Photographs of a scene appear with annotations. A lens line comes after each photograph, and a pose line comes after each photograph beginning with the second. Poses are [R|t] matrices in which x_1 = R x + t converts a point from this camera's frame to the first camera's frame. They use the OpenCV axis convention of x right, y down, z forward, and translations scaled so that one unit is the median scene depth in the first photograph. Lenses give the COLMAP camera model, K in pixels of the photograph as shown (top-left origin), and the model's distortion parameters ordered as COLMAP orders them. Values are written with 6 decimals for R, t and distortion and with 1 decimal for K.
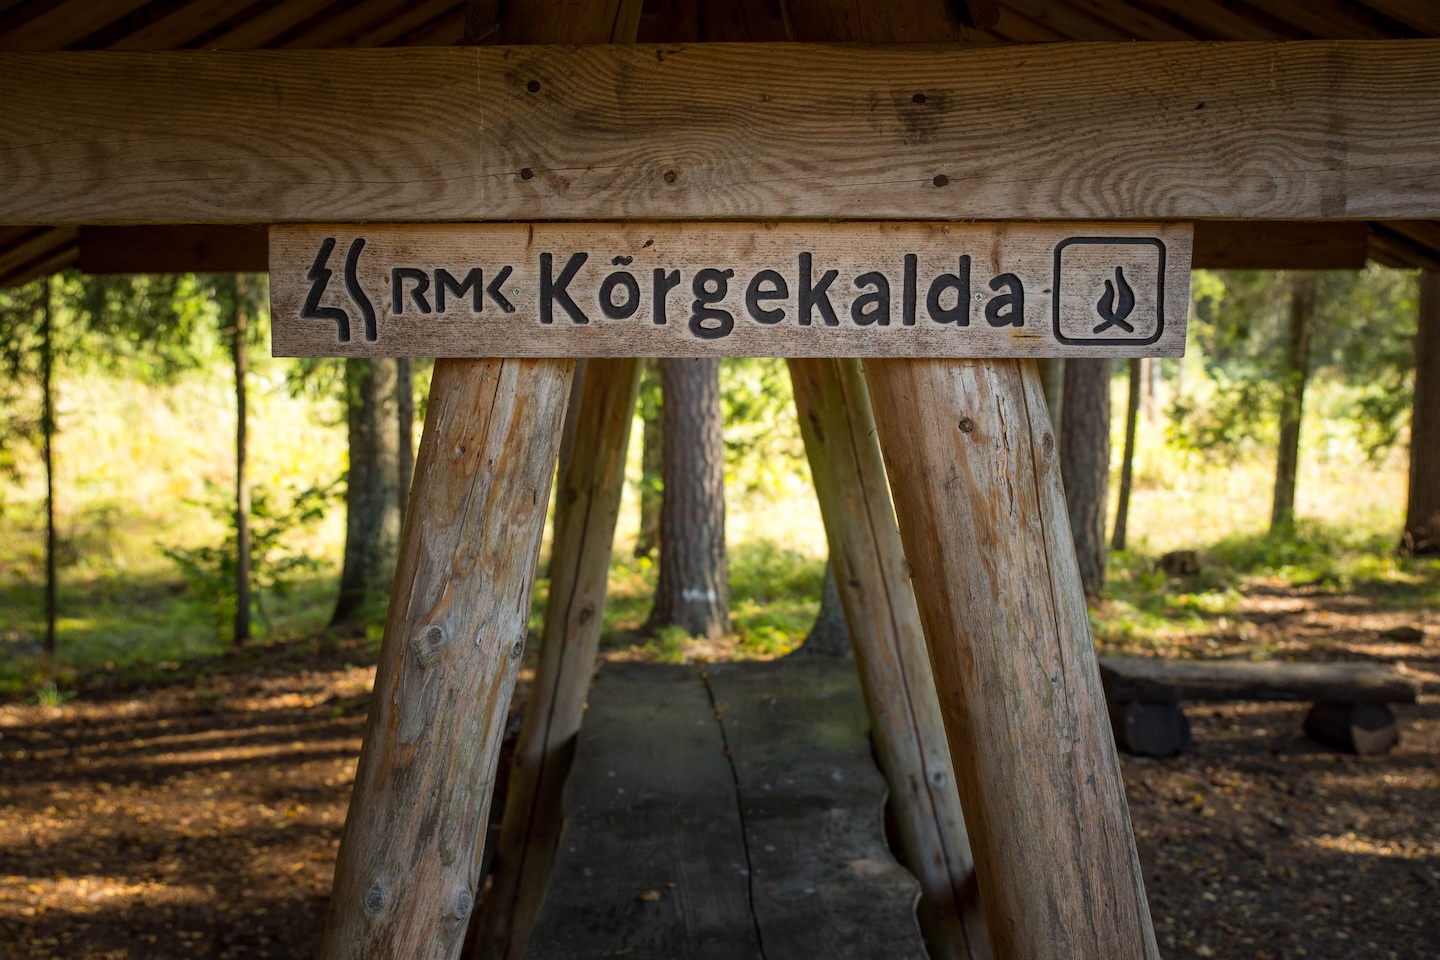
lens RADIAL K [[1458.4, 0, 721.1], [0, 1458.4, 480.2], [0, 0, 1]] dist [-0.002114, 0.000000]
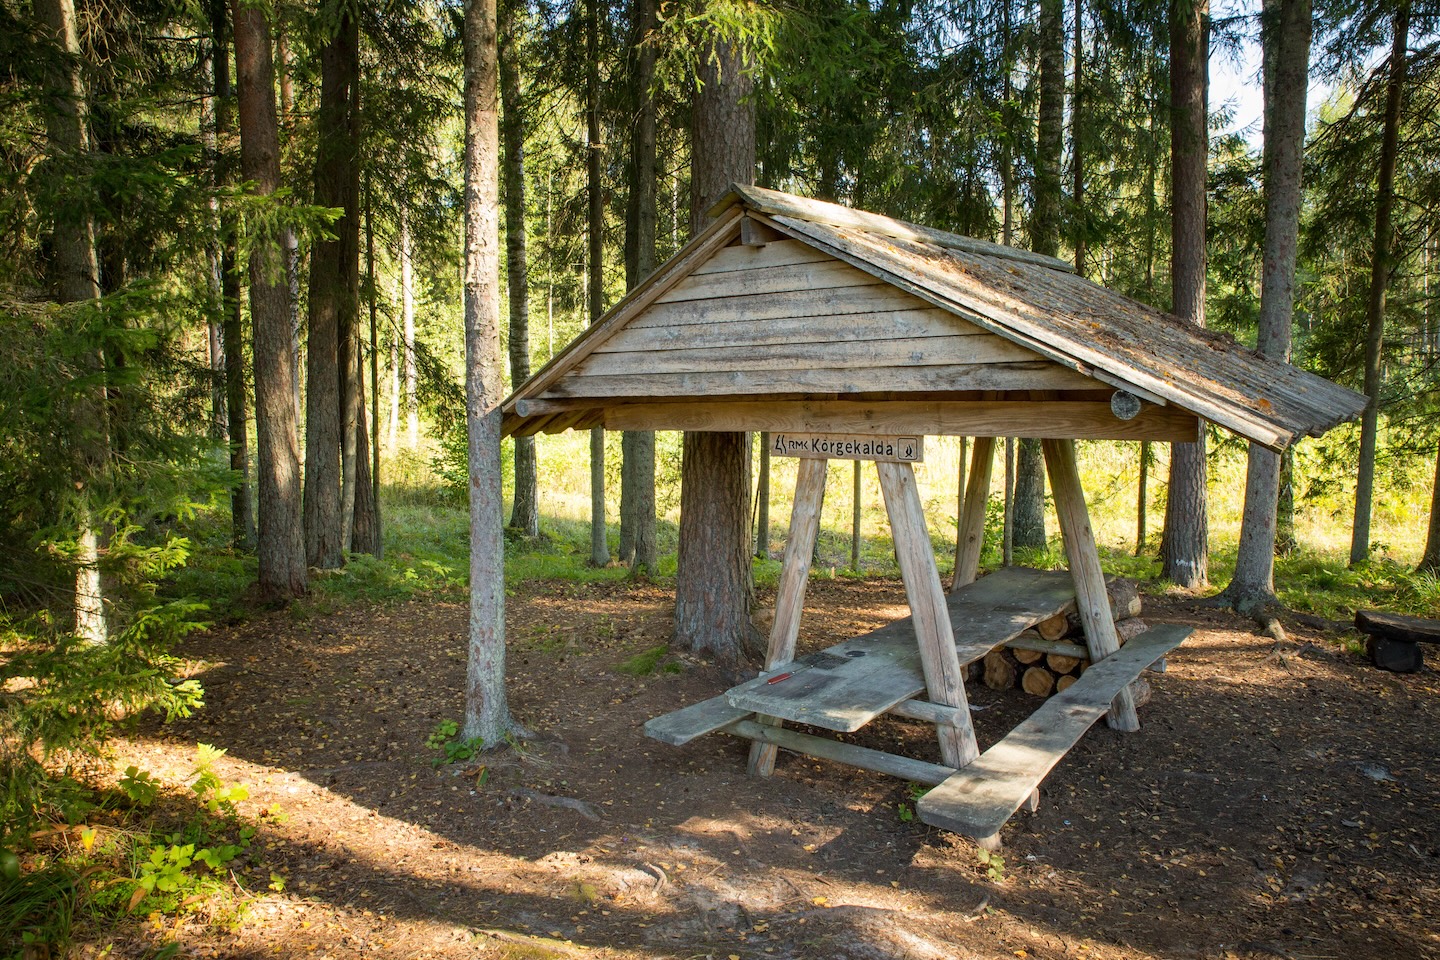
lens RADIAL K [[997.4, 0, 719.8], [0, 997.4, 482.2], [0, 0, 1]] dist [0.000407, 0.000064]
pose [[0.787315, 0.049170, -0.614587, 1.840988], [-0.053659, 0.998497, 0.011145, -0.020420], [0.614211, 0.024203, 0.788771, -2.049366]]
